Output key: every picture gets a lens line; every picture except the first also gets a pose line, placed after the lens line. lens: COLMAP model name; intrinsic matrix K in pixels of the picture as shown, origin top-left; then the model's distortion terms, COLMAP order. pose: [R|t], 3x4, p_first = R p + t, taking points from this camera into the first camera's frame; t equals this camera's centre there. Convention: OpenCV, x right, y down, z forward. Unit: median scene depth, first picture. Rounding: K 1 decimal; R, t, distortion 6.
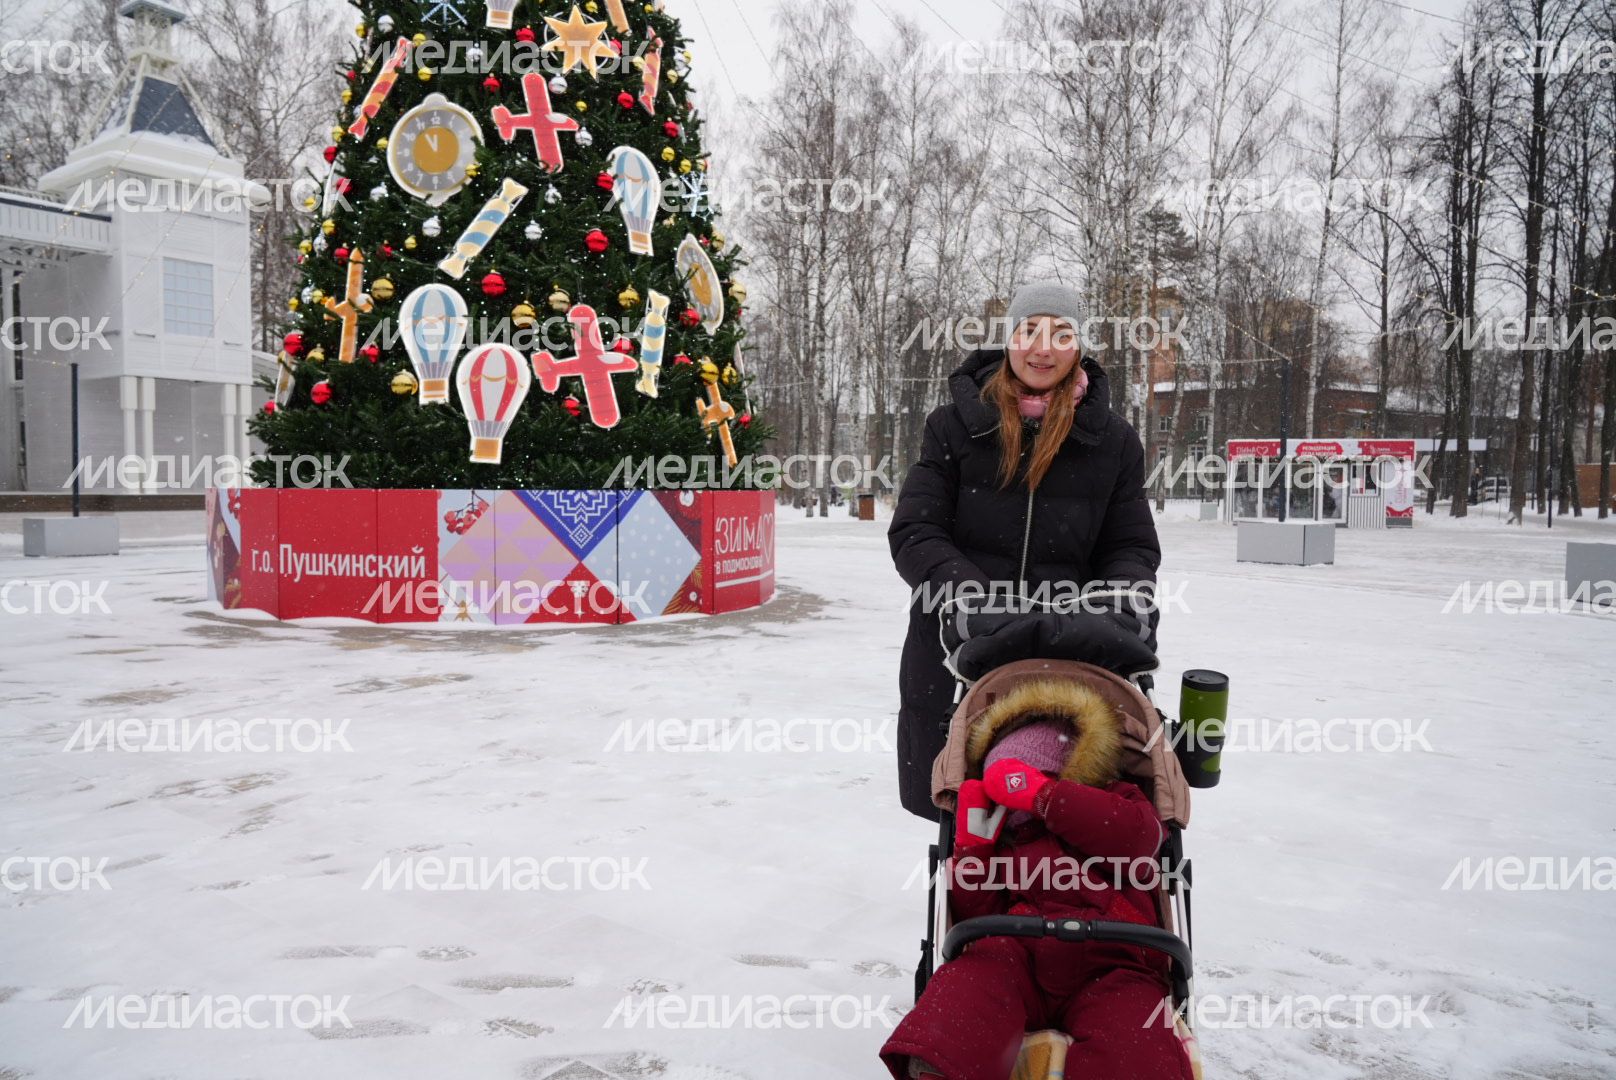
lens RADIAL K [[1086.2, 0, 808.0], [0, 1086.2, 540.0], [0, 0, 1]] dist [-0.054556, 0.020522]
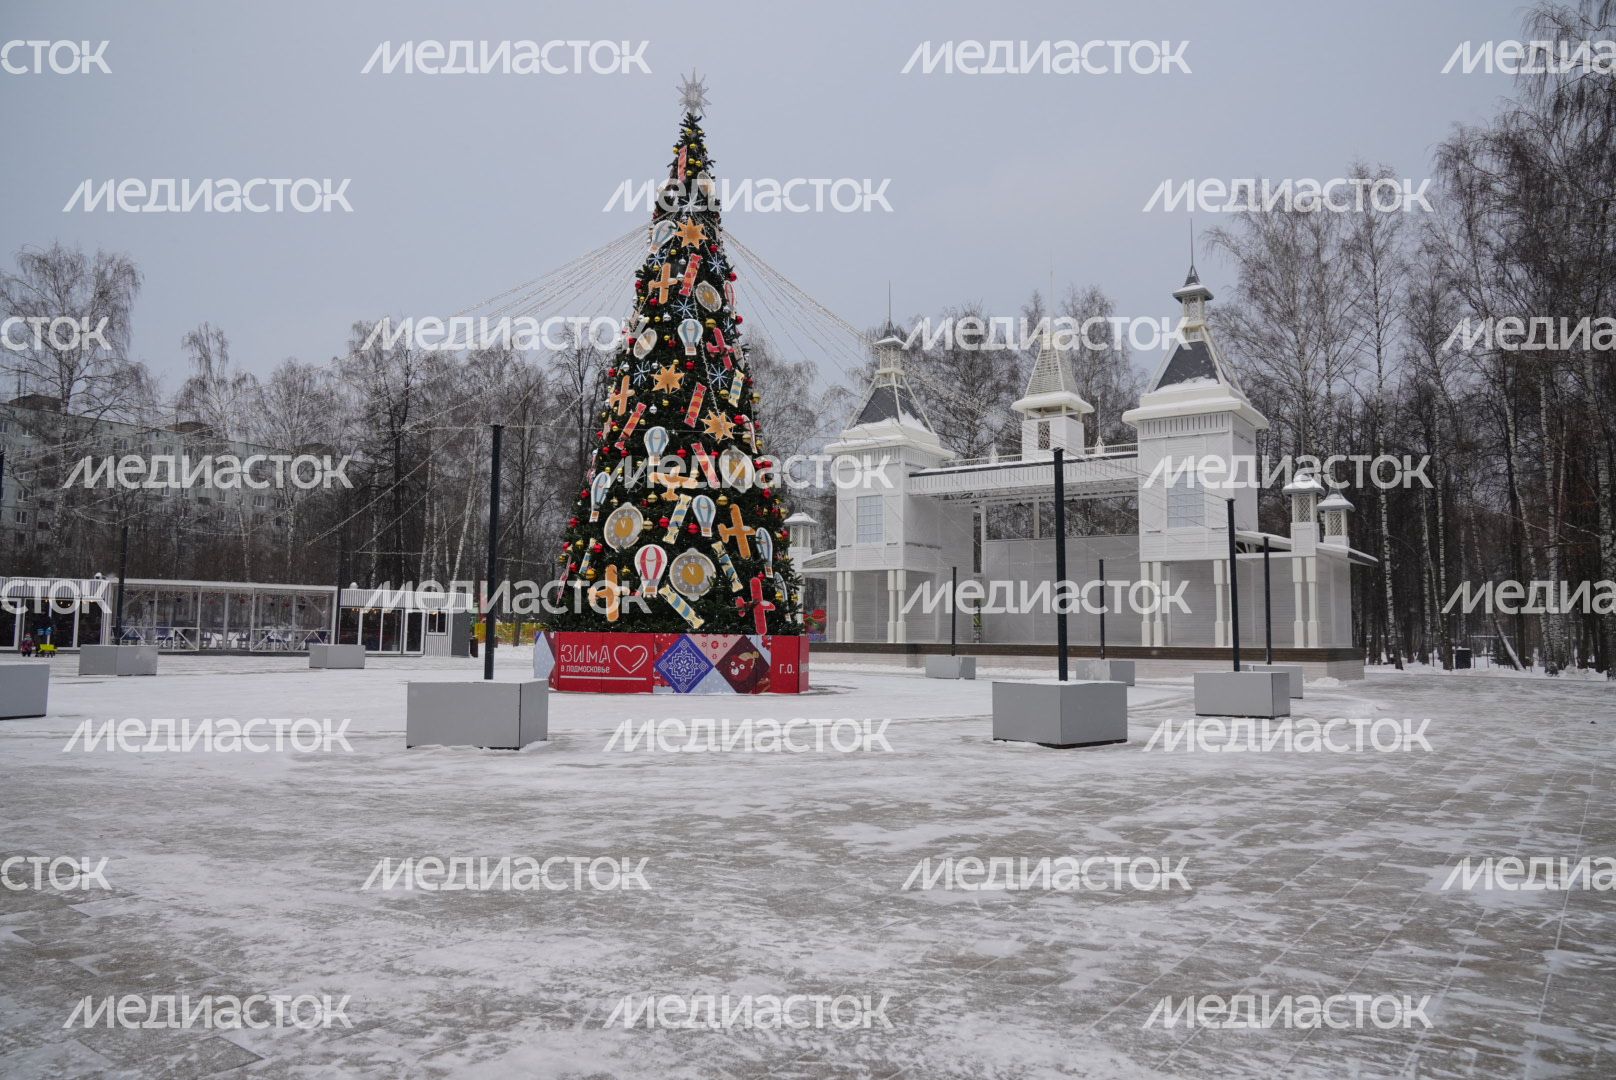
lens RADIAL K [[1086.2, 0, 808.0], [0, 1086.2, 540.0], [0, 0, 1]] dist [-0.054556, 0.020522]
pose [[0.004617, -0.086660, -0.996227, 2.048213], [-0.072114, 0.993615, -0.086767, -0.074612], [0.997386, 0.072243, -0.001662, 1.475467]]
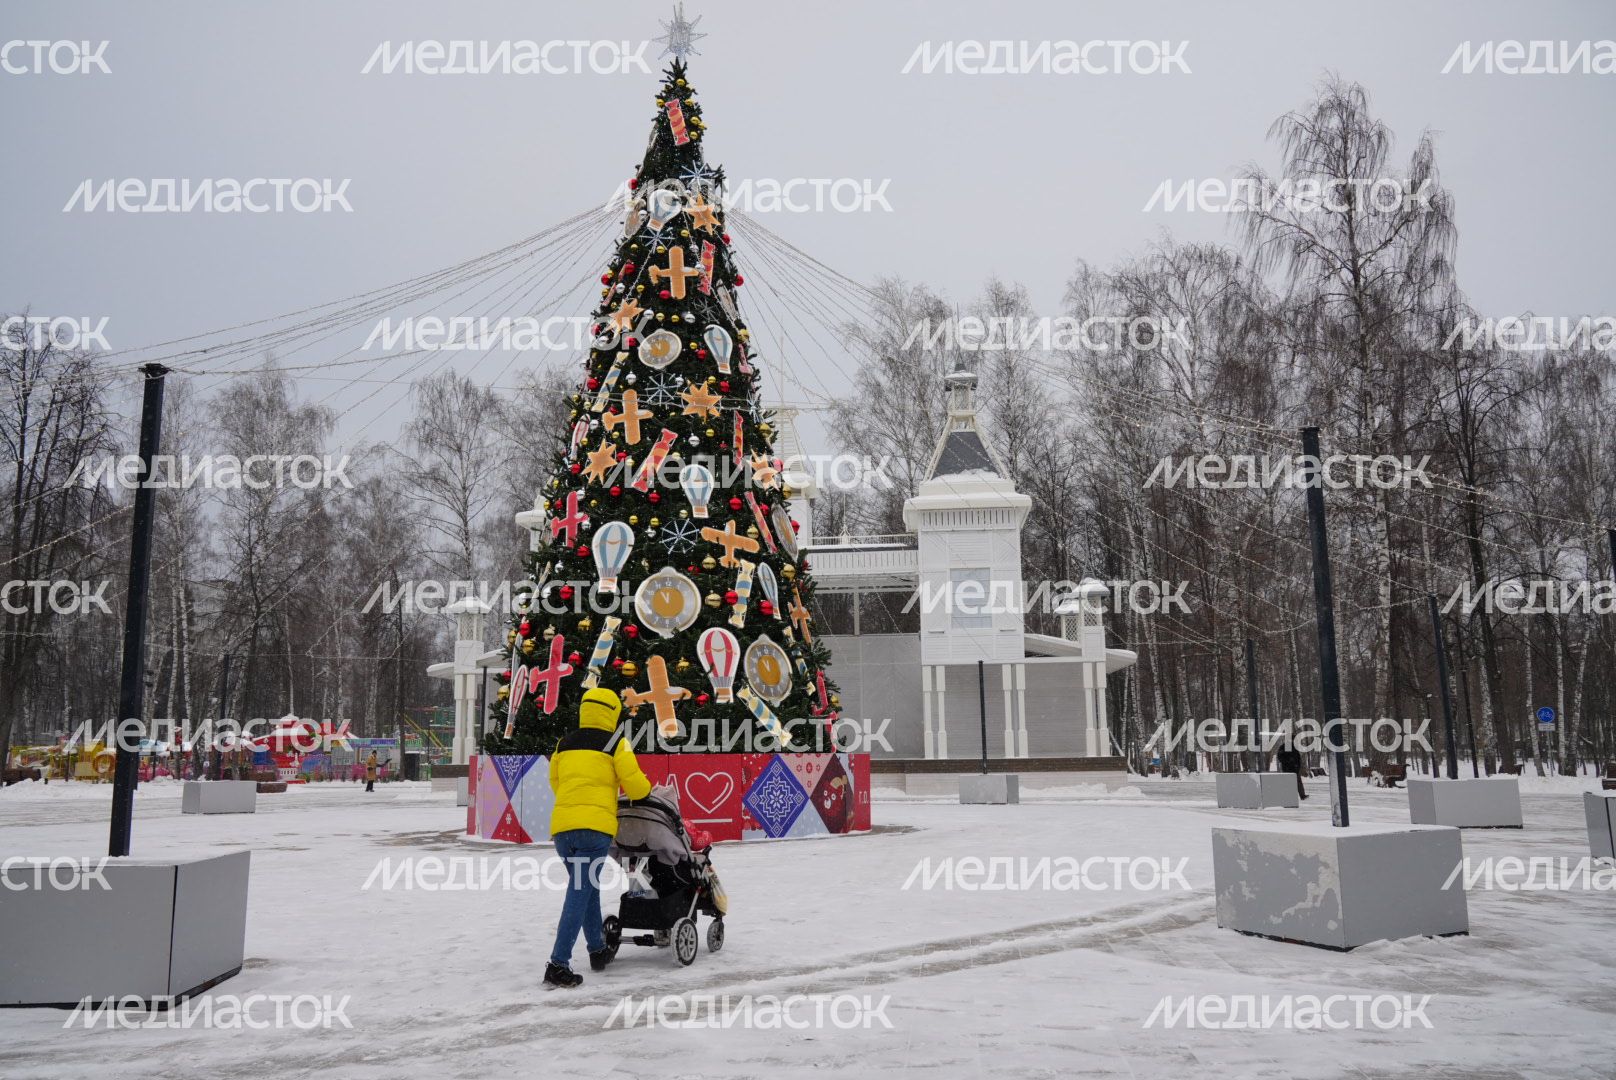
lens RADIAL K [[1207.4, 0, 799.2], [0, 1207.4, 543.4], [0, 0, 1]] dist [-0.038442, 0.006662]
pose [[0.485456, -0.155763, -0.860273, 1.442196], [-0.039910, 0.979026, -0.199786, -0.012309], [0.873350, 0.131321, 0.469058, 0.462556]]
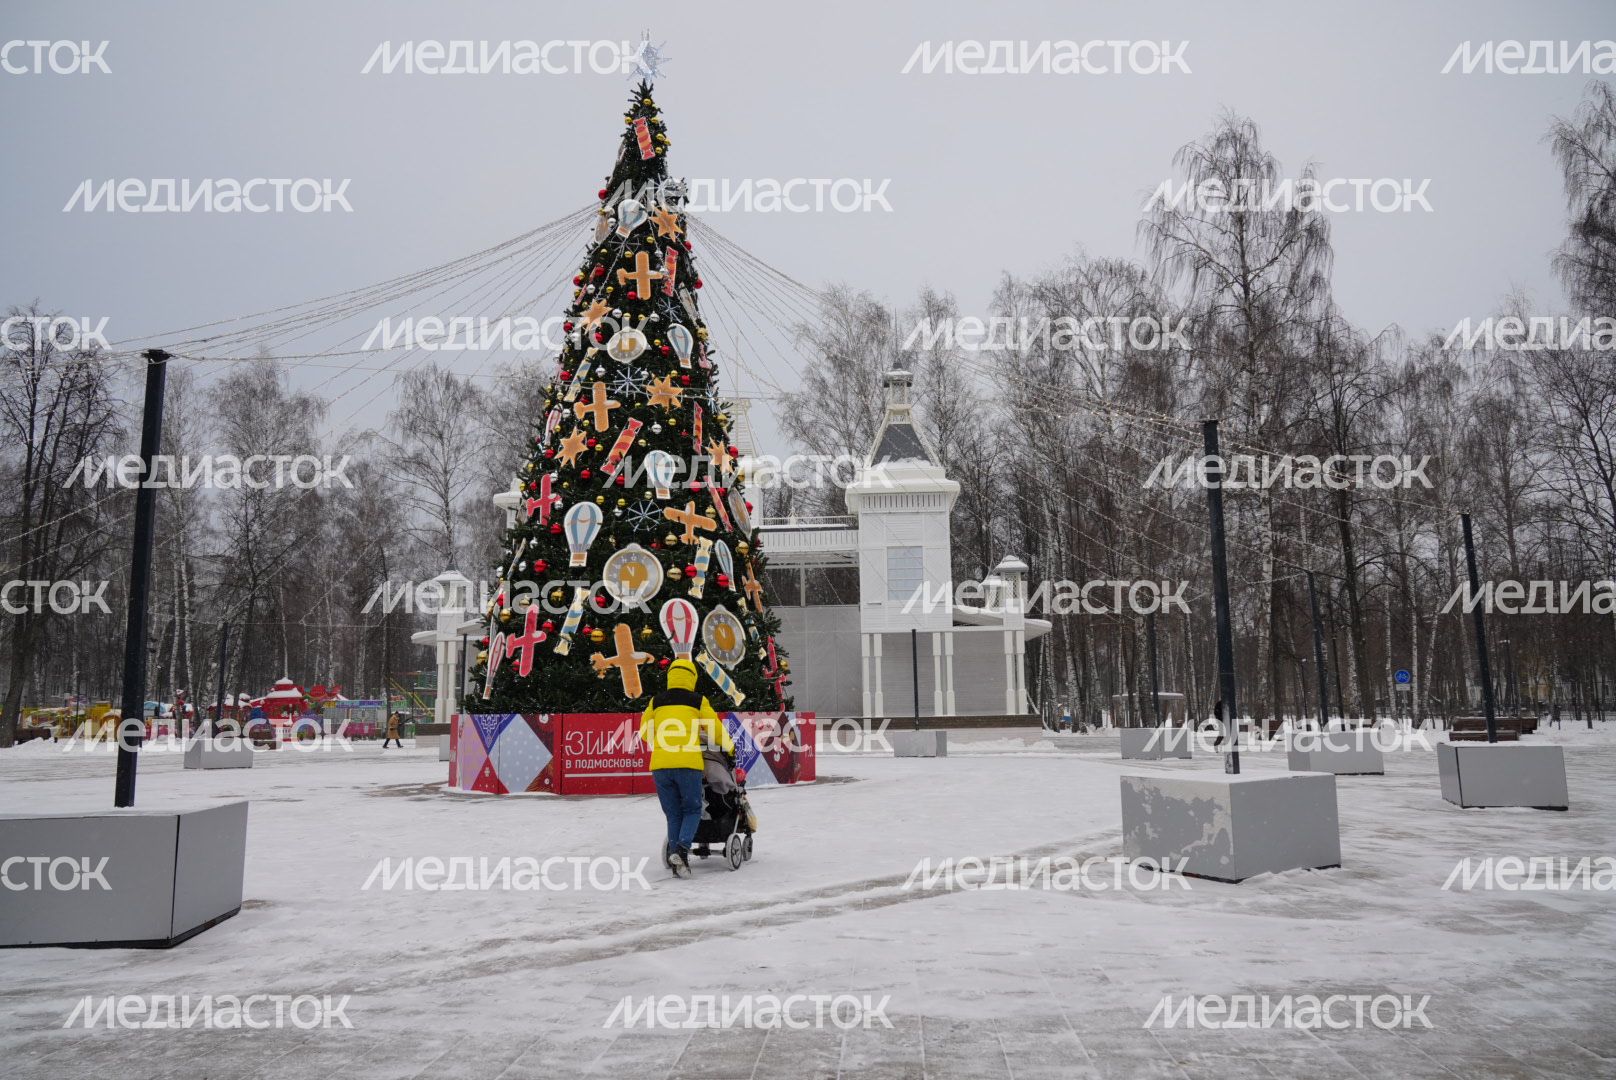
lens RADIAL K [[1086.2, 0, 808.0], [0, 1086.2, 540.0], [0, 0, 1]] dist [-0.054556, 0.020522]
pose [[0.530795, -0.140961, -0.835695, 1.435779], [-0.034615, 0.981642, -0.187564, -0.010954], [0.846793, 0.128486, 0.516172, 0.462854]]
